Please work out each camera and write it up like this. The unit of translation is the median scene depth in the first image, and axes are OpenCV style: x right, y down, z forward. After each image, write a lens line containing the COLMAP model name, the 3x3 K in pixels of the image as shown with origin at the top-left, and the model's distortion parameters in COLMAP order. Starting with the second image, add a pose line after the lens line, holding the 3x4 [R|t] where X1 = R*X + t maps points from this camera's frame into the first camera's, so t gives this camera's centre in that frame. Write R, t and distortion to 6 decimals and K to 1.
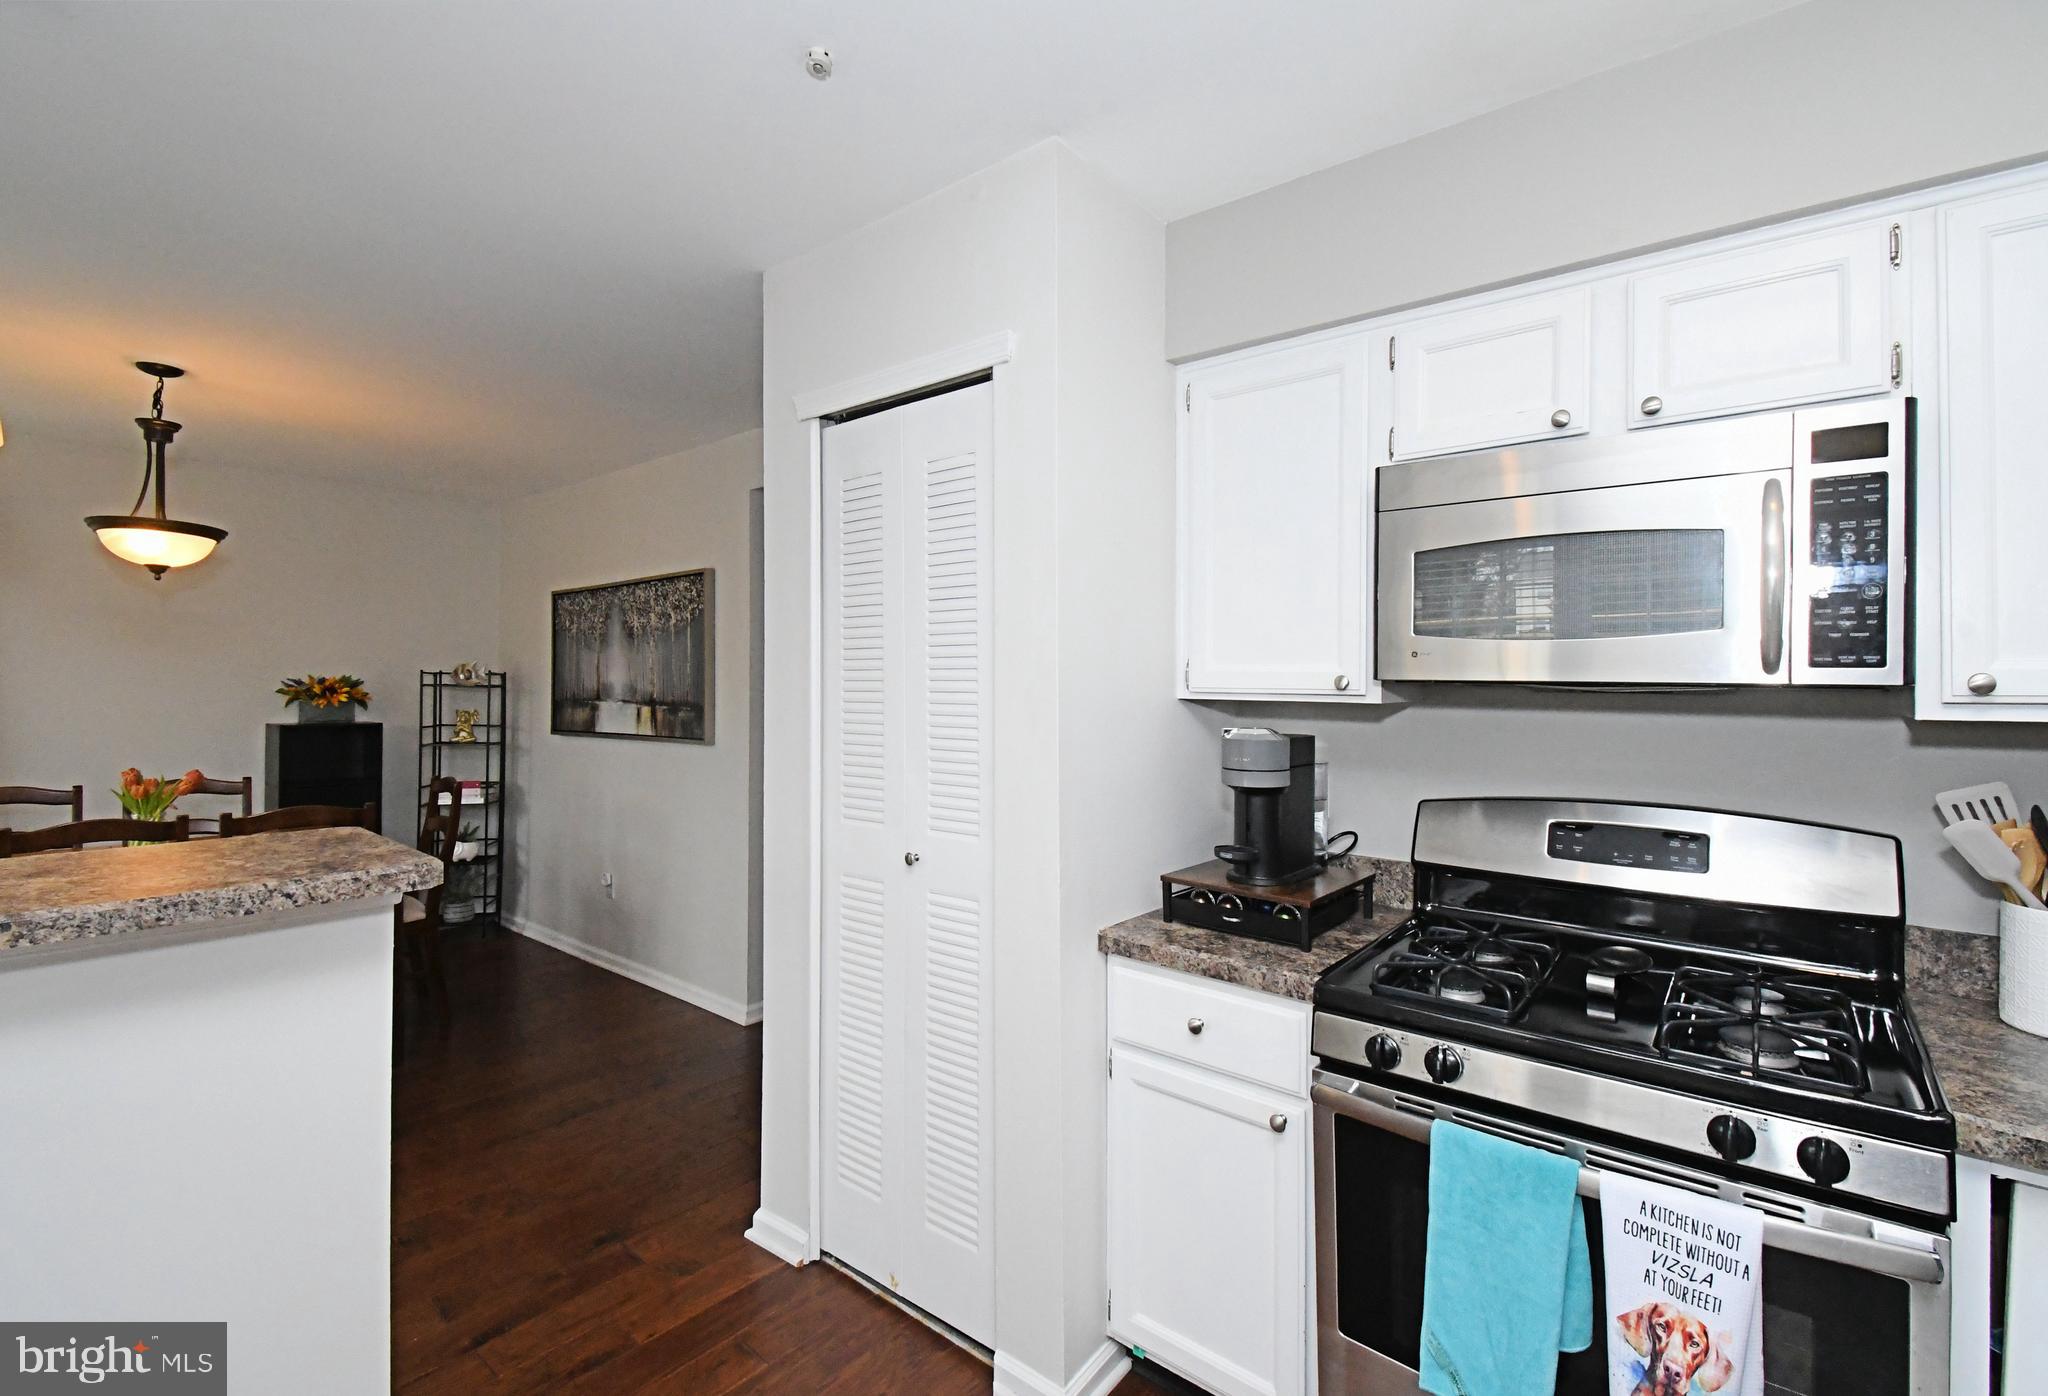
lens RADIAL K [[928.3, 0, 1047.2], [0, 928.3, 669.5], [0, 0, 1]] dist [0.003822, -0.003243]
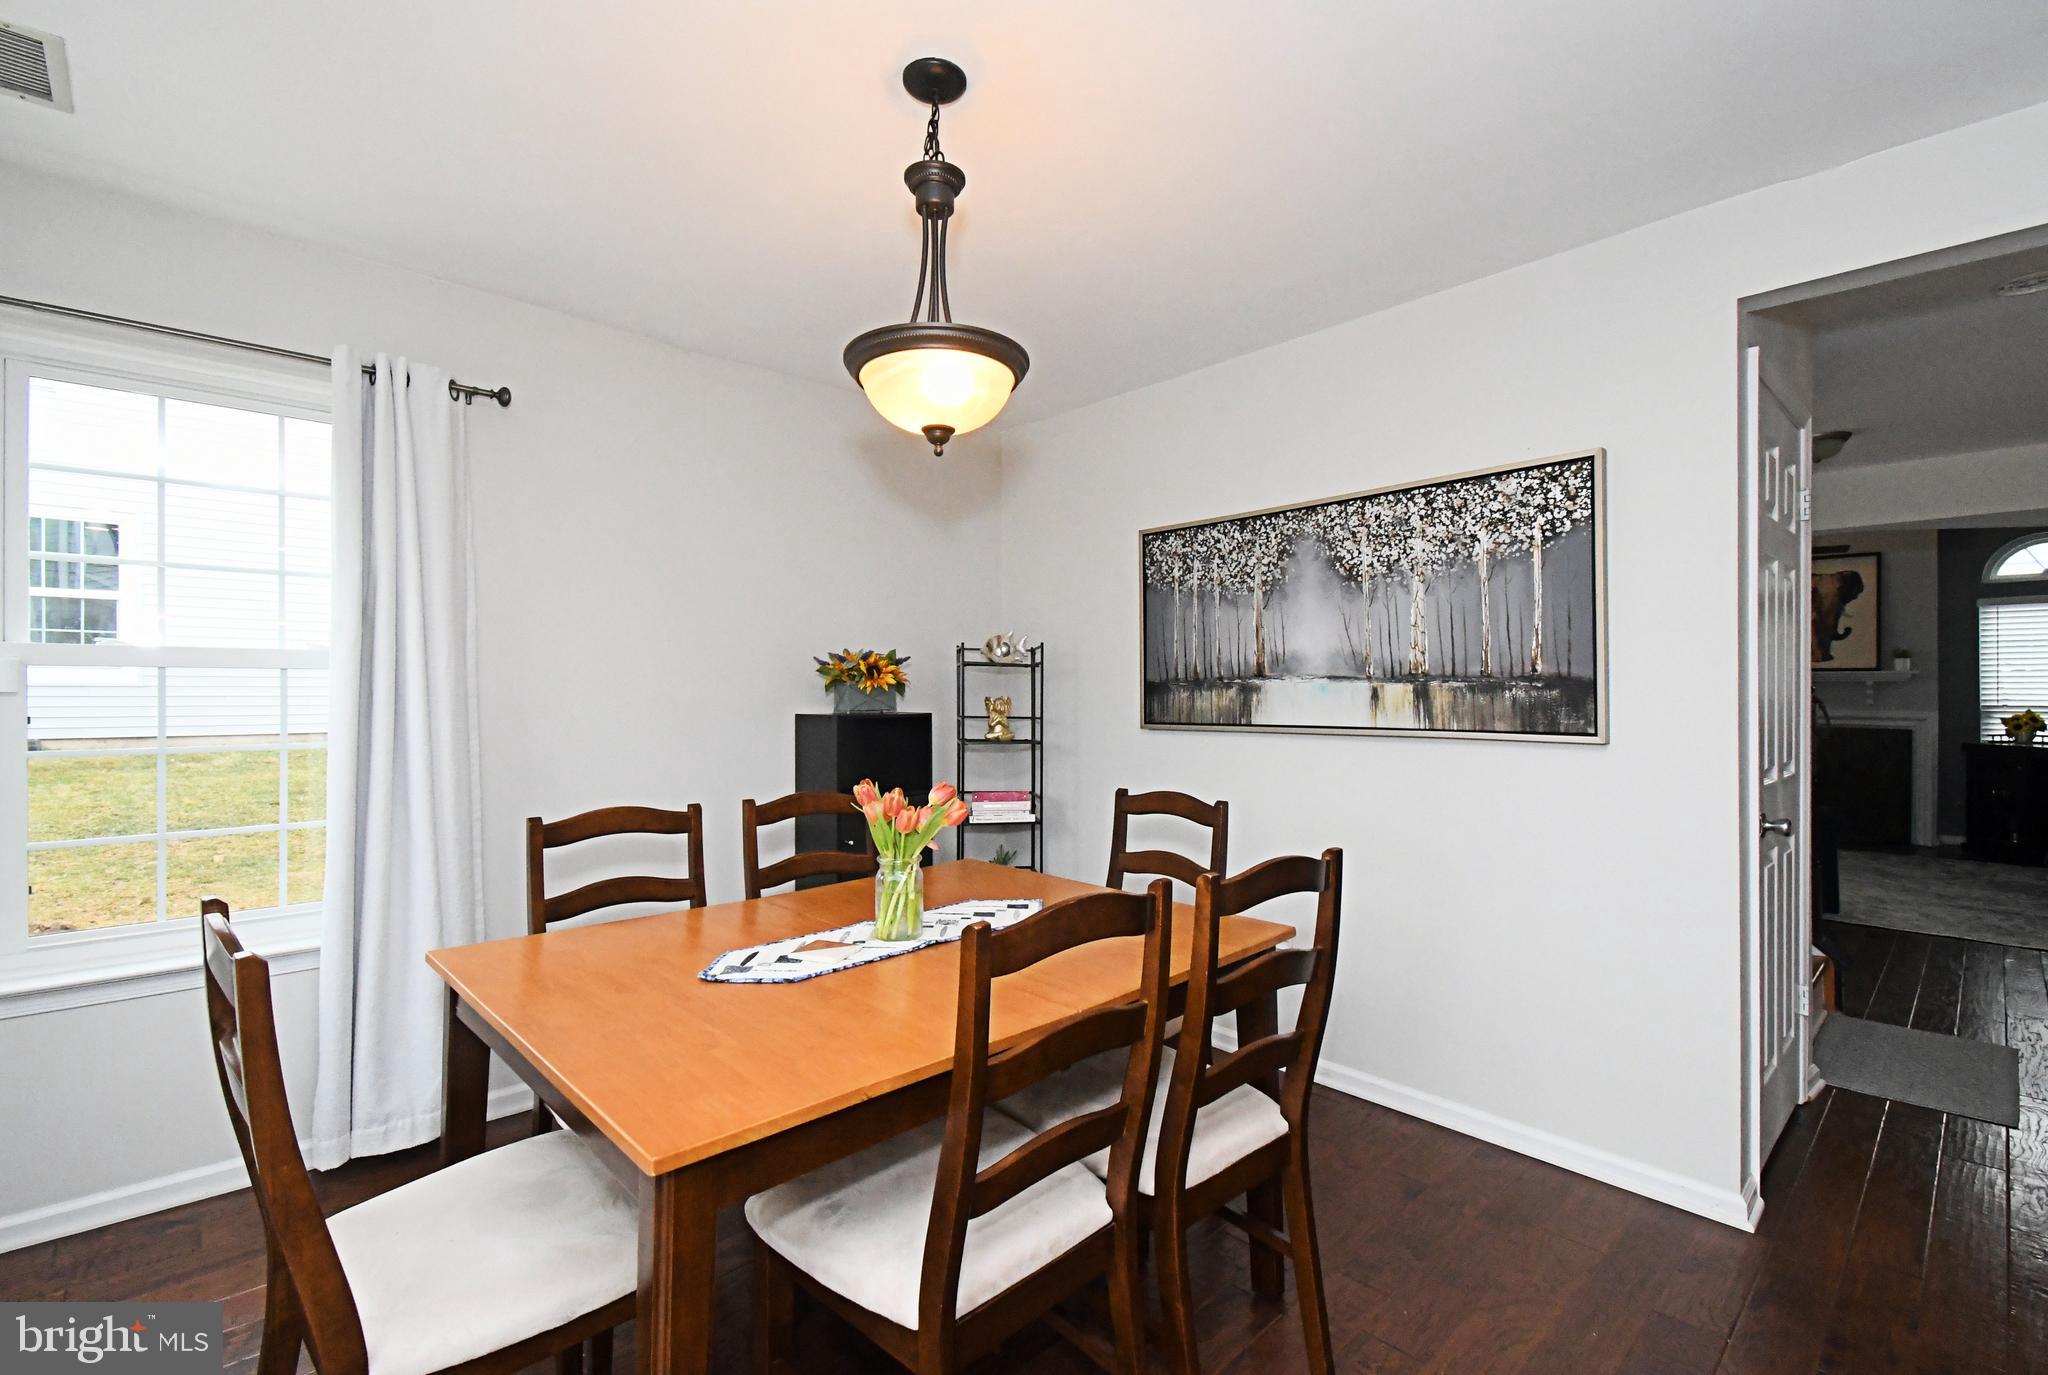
lens RADIAL K [[911.2, 0, 1017.2], [0, 911.2, 678.6], [0, 0, 1]] dist [0.001874, -0.001709]
pose [[0.987608, -0.010488, -0.156590, -0.577293], [0.011872, 0.999898, 0.007907, 0.026823], [0.156491, -0.009668, 0.987632, 0.318518]]
